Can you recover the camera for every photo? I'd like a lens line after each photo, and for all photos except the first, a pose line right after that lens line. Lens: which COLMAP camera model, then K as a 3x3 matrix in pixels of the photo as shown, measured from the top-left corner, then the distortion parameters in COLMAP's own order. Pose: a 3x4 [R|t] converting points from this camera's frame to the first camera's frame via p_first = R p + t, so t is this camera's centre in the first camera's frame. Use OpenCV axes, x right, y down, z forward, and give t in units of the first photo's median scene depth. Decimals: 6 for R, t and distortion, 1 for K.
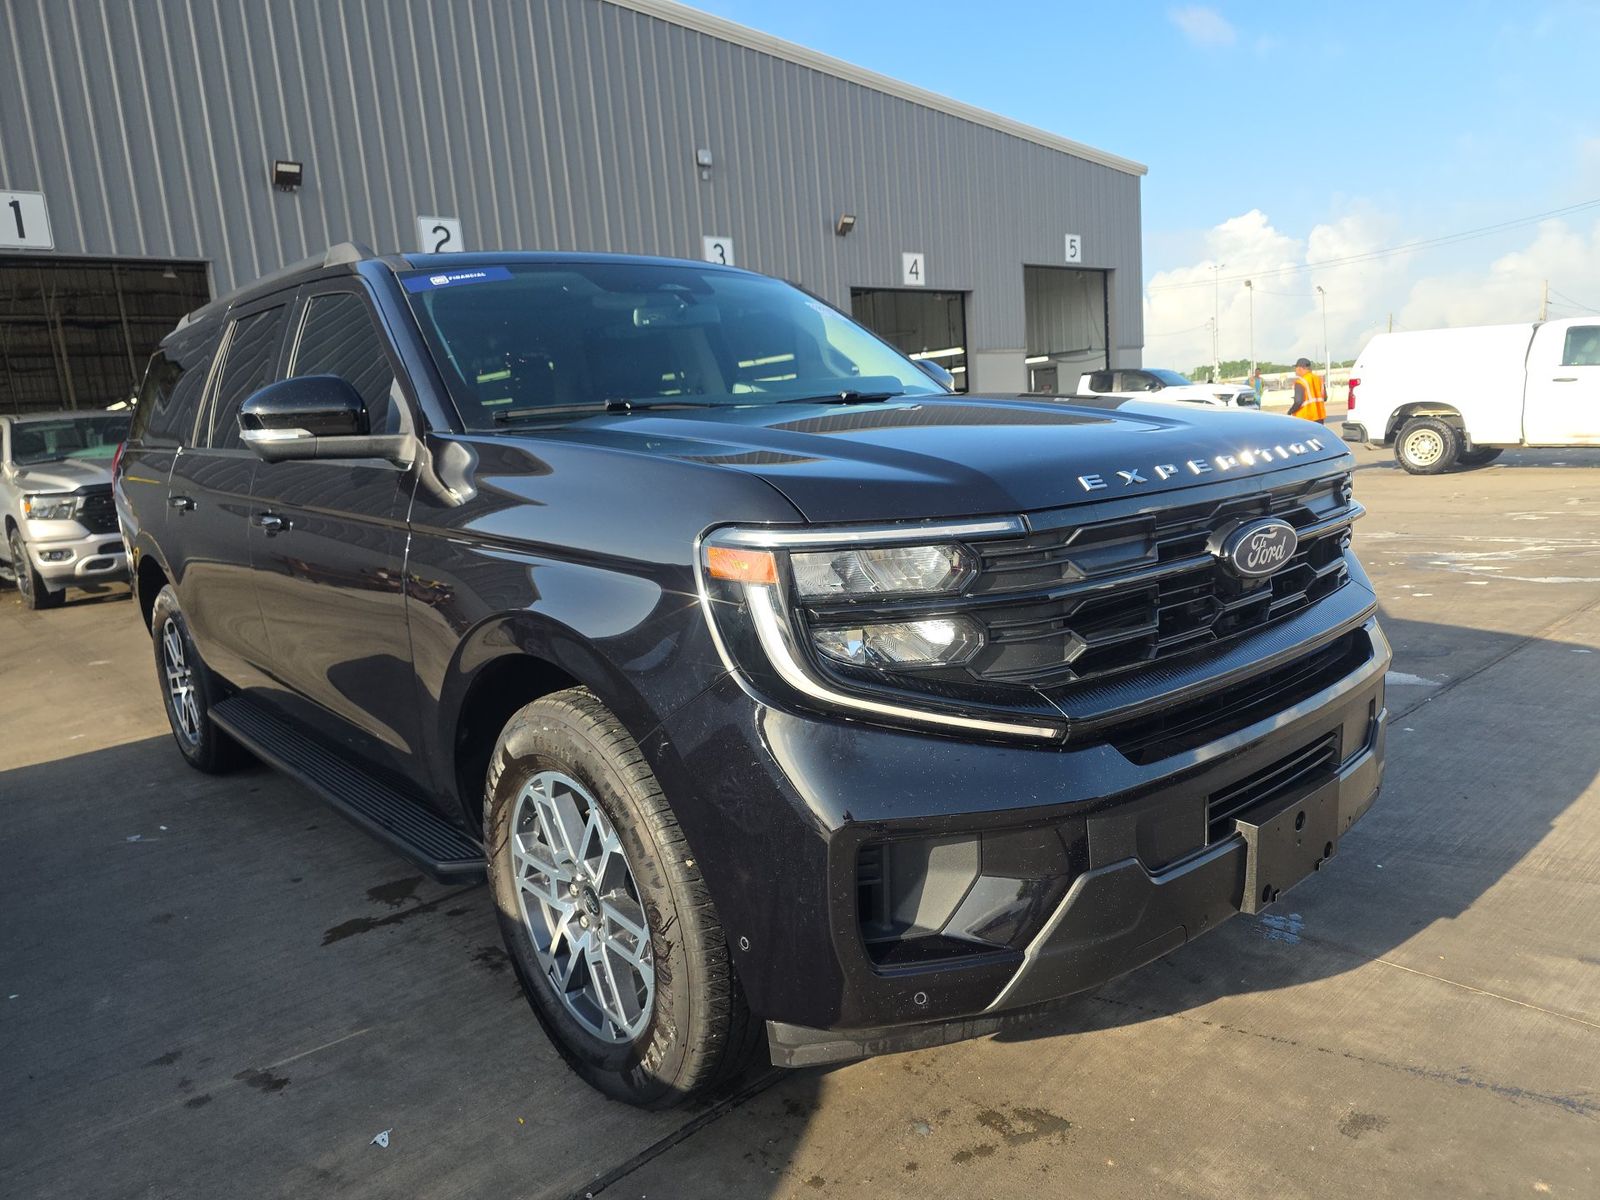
lens RADIAL K [[1165.0, 0, 741.2], [0, 1165.0, 603.2], [0, 0, 1]] dist [0.052942, -0.080189]
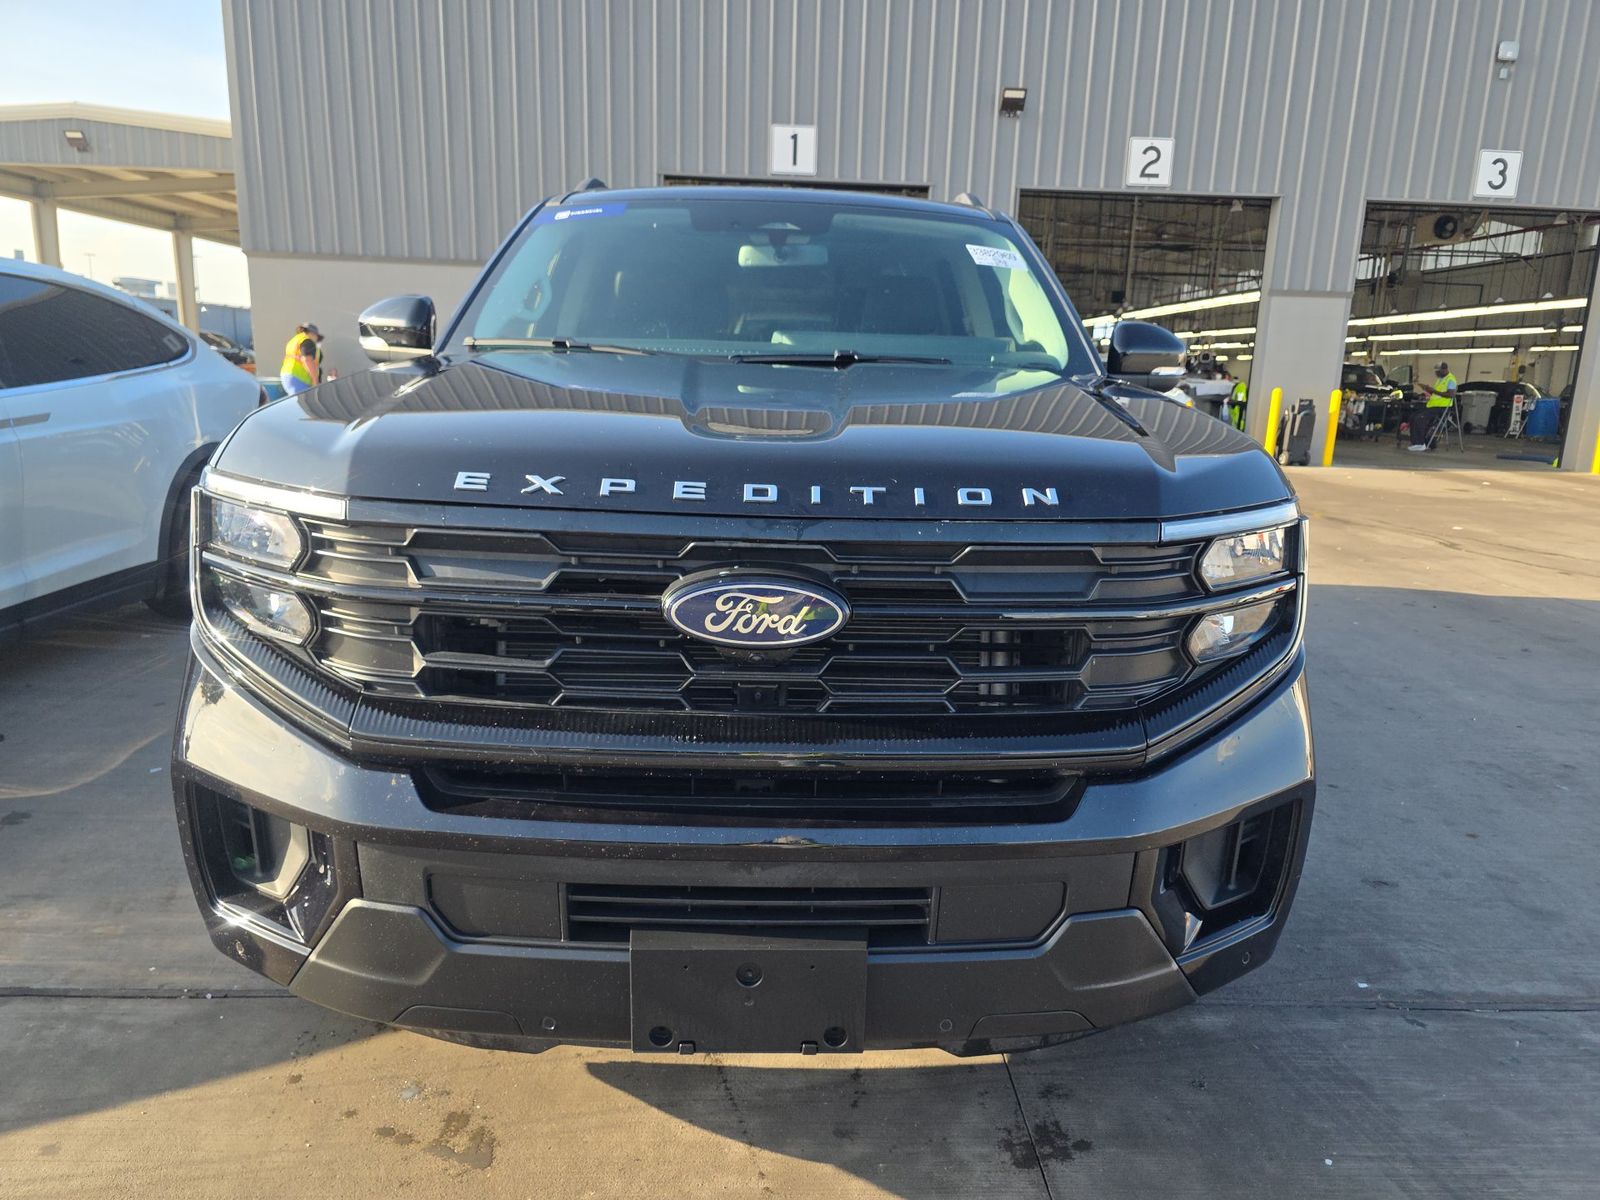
lens RADIAL K [[1107.7, 0, 791.1], [0, 1107.7, 599.4], [0, 0, 1]] dist [0.022228, -0.021309]
pose [[0.747042, 0.232483, -0.622800, 0.520107], [-0.182764, 0.972580, 0.143828, -0.092984], [0.639160, 0.006380, 0.769047, 0.275132]]
